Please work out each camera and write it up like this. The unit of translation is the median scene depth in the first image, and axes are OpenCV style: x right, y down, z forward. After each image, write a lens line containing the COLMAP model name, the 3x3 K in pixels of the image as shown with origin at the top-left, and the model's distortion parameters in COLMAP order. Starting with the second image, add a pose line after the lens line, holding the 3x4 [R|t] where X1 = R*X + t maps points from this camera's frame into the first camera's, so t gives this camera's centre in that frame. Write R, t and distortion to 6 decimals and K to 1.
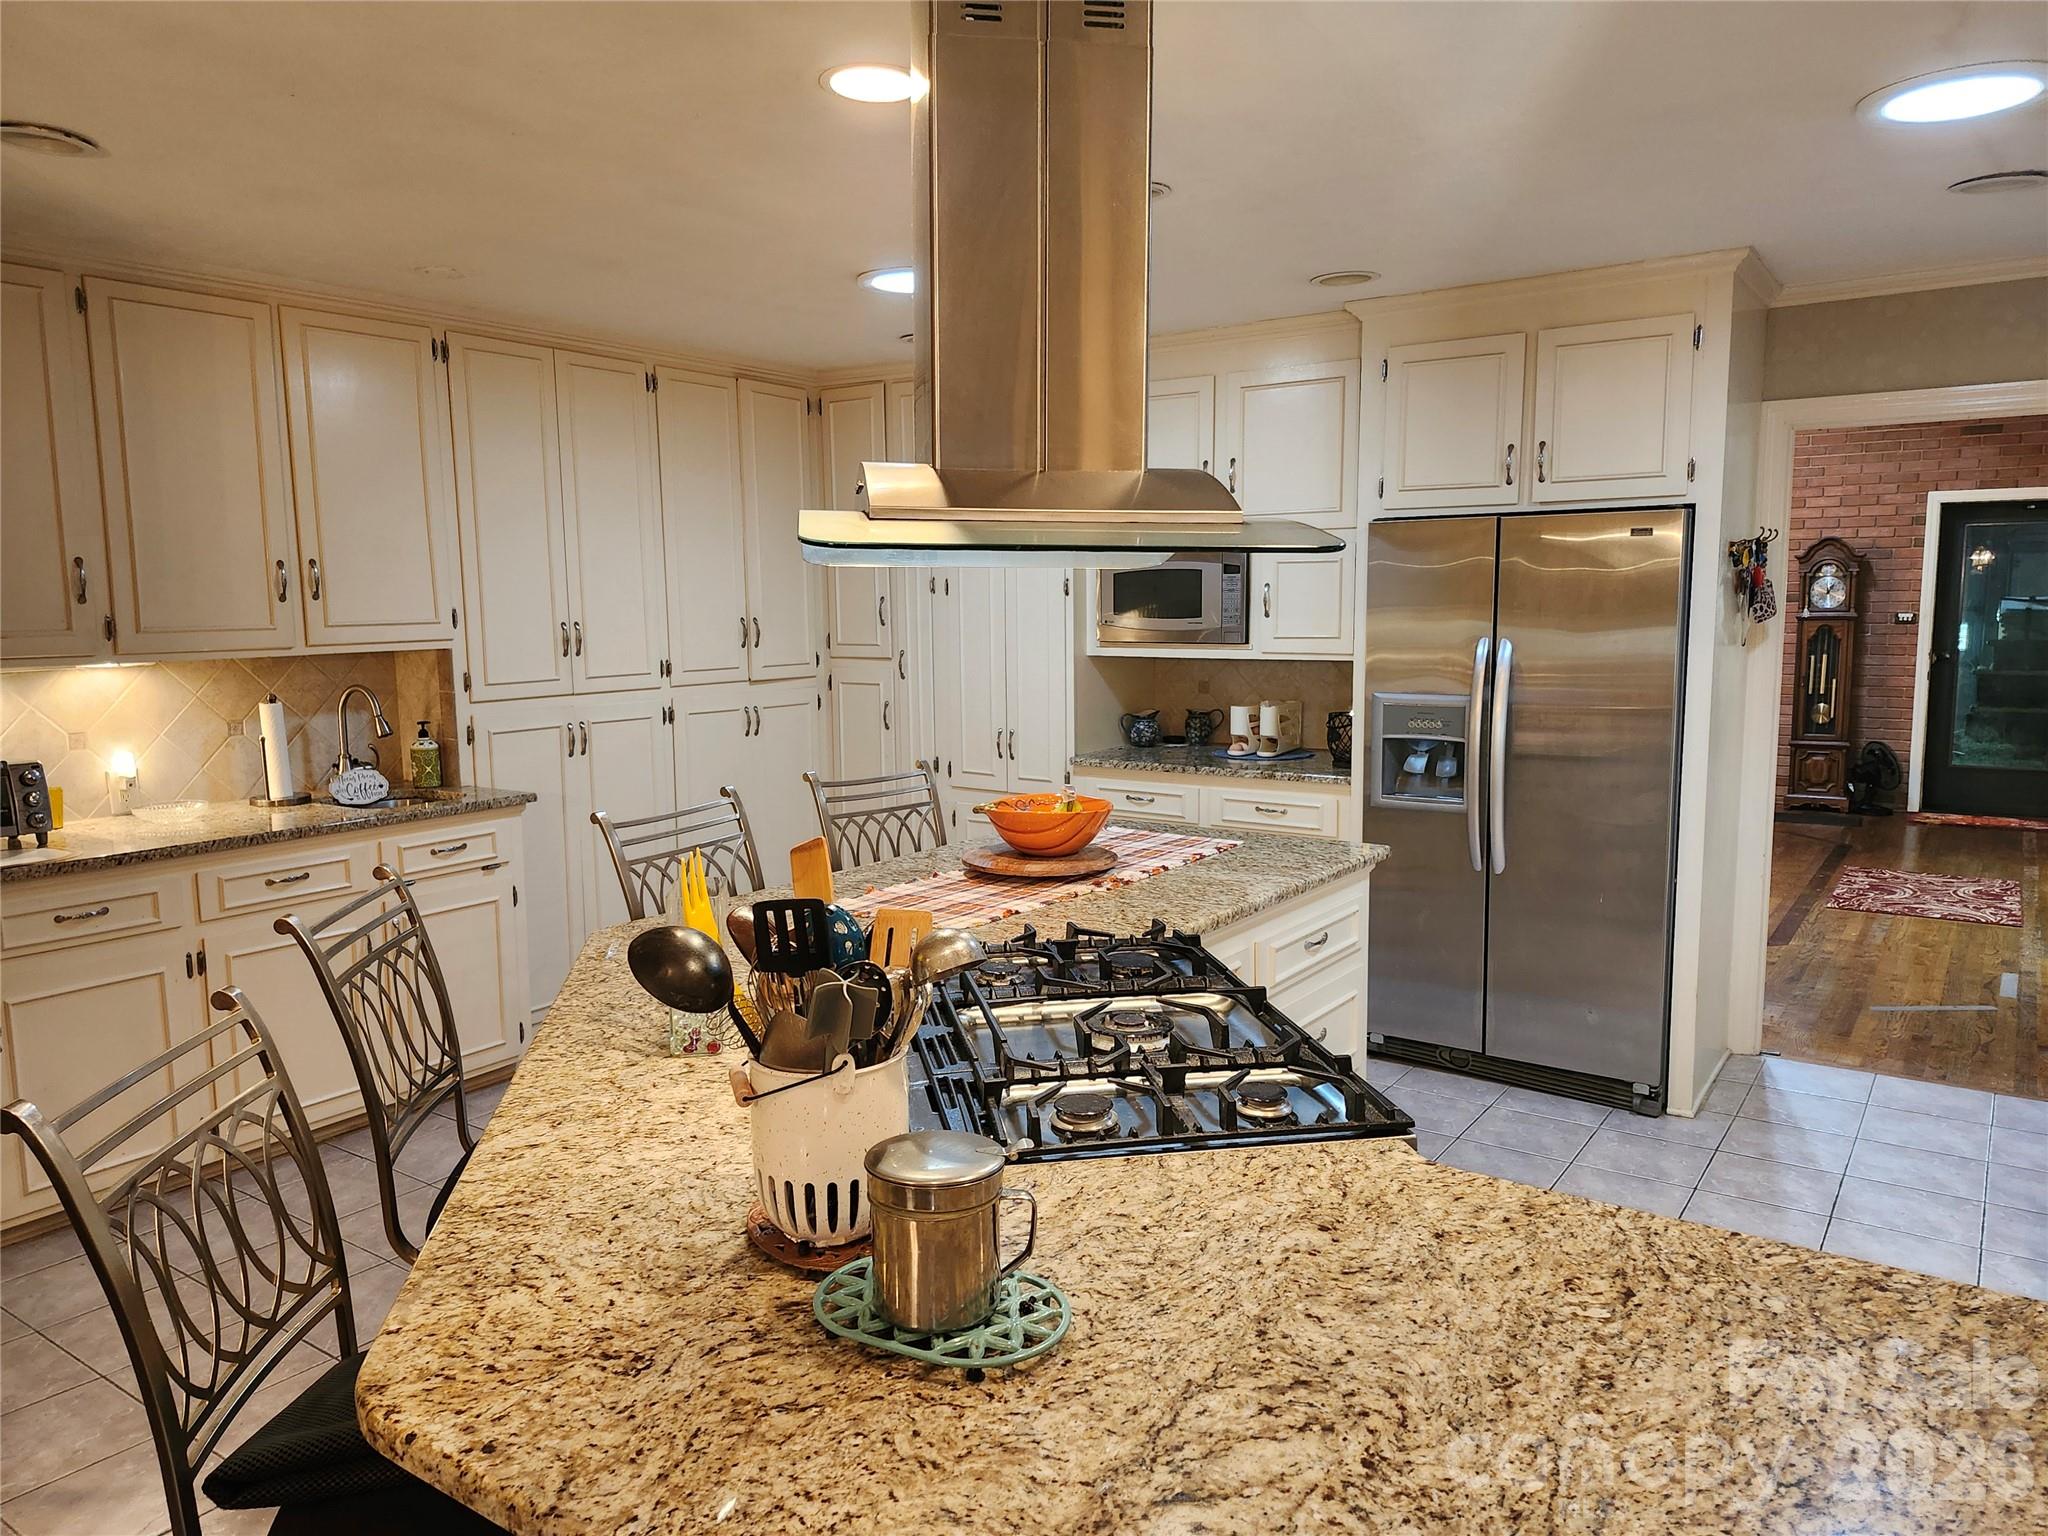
lens RADIAL K [[1398.9, 0, 1024.0], [0, 1398.9, 768.0], [0, 0, 1]] dist [0.114543, -0.145197]
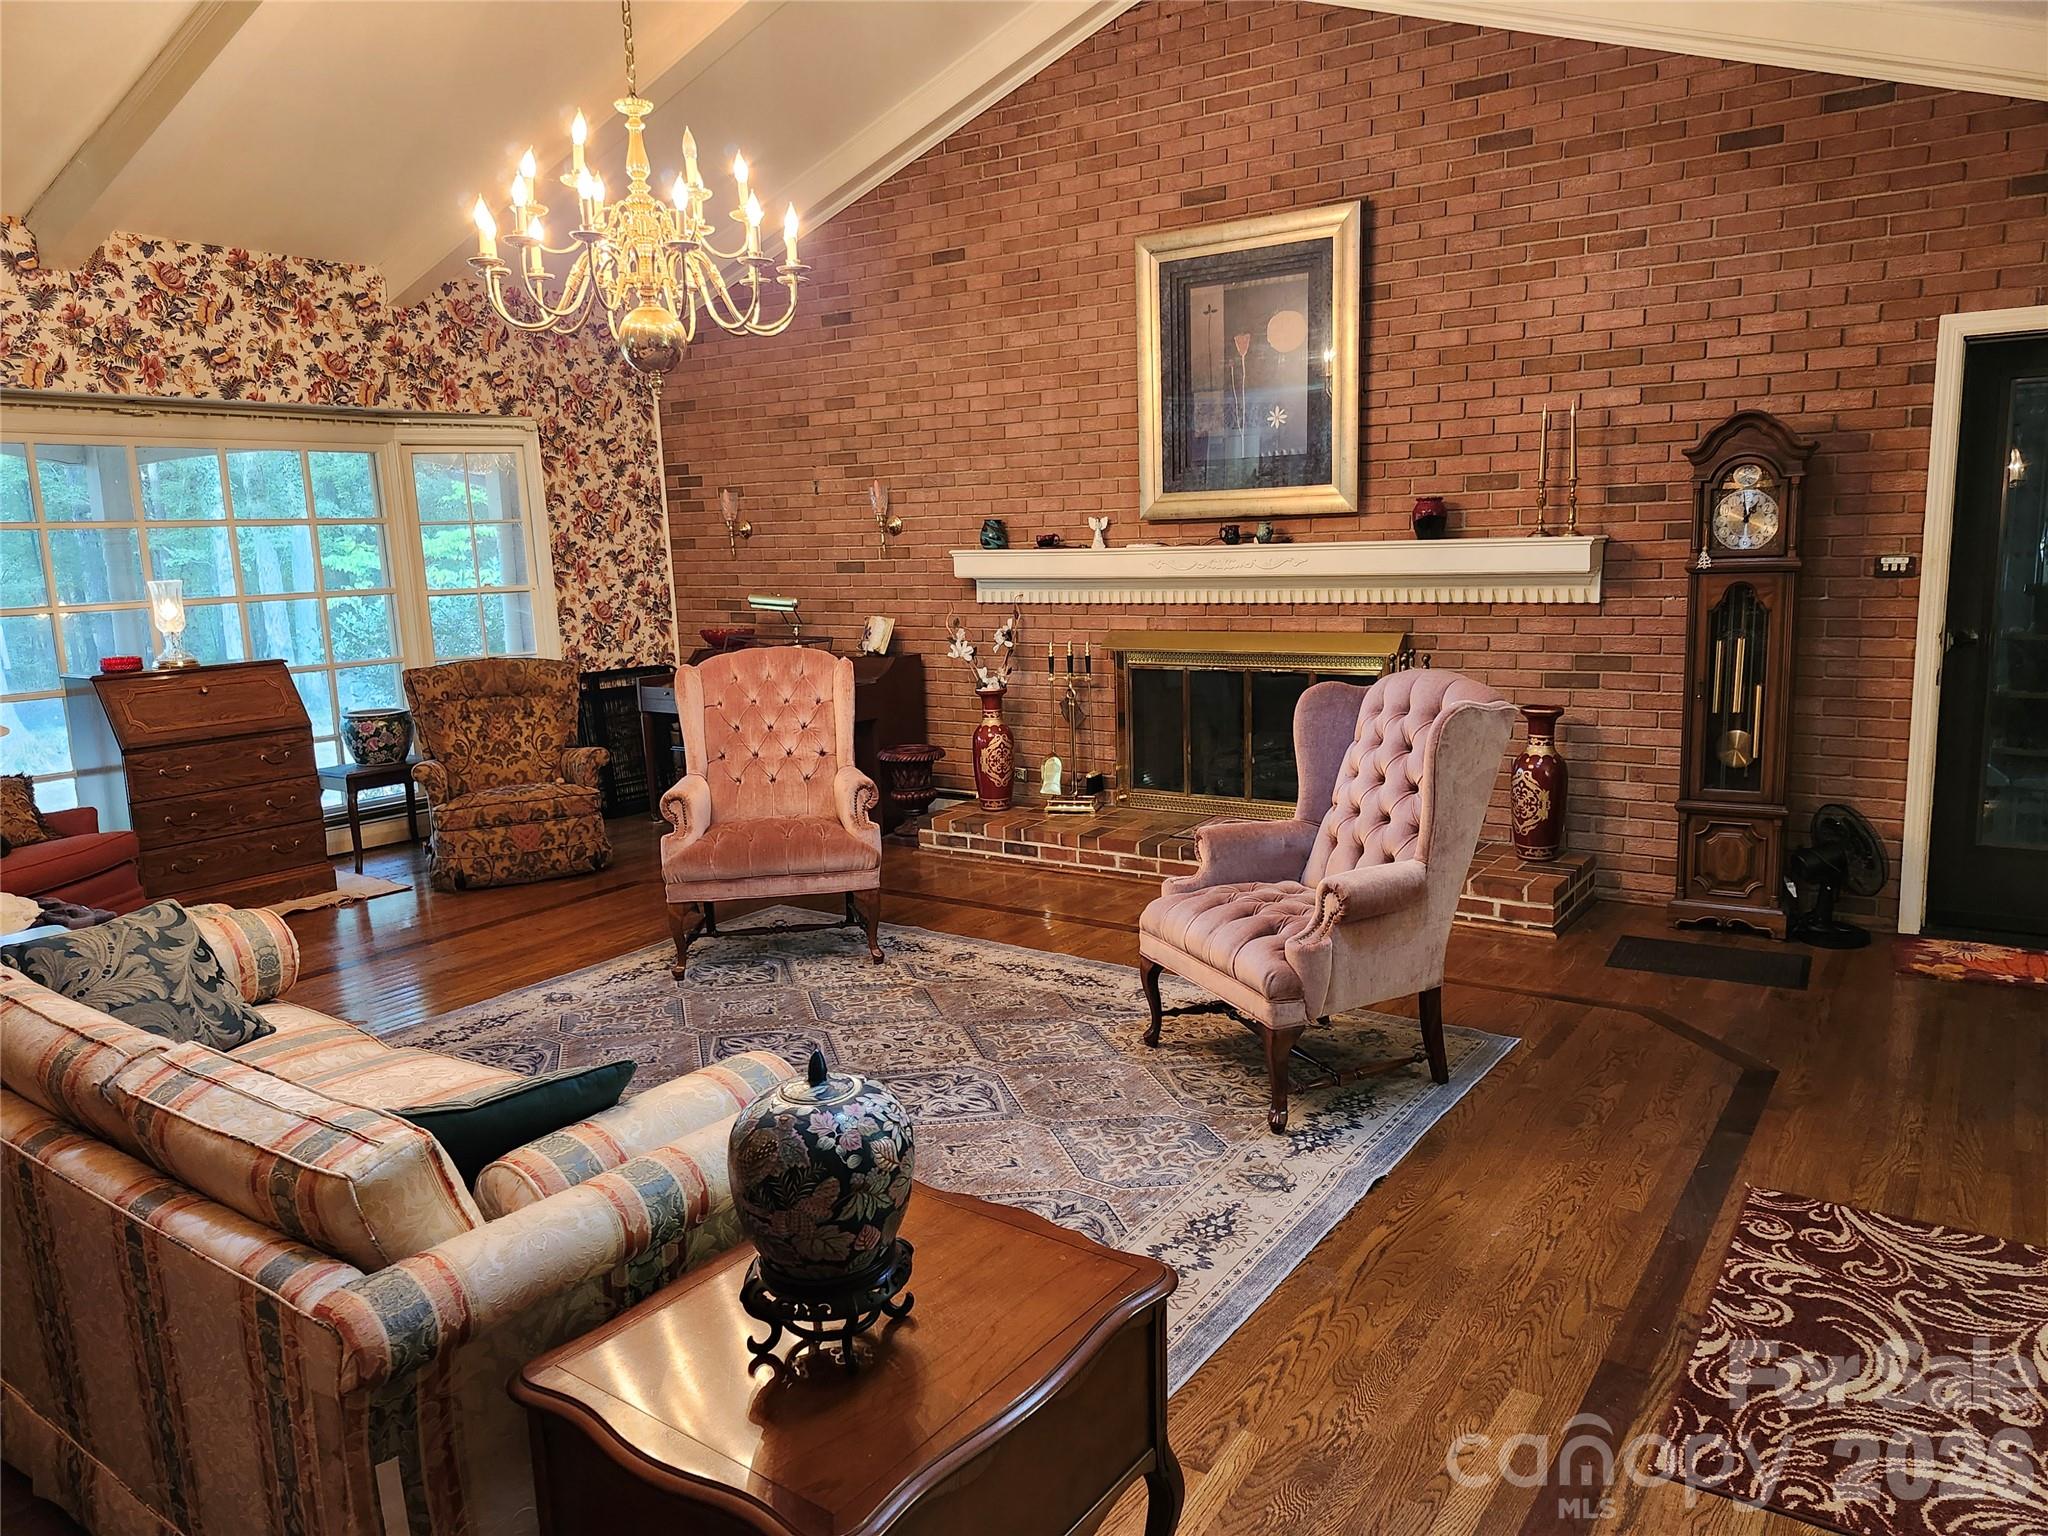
lens RADIAL K [[1404.3, 0, 1024.0], [0, 1404.3, 768.0], [0, 0, 1]] dist [0.046848, -0.053063]
pose [[0.999762, -0.021751, 0.001627, 0.296144], [0.021671, 0.999008, 0.038893, -0.058023], [-0.002471, -0.038848, 0.999242, 0.480587]]
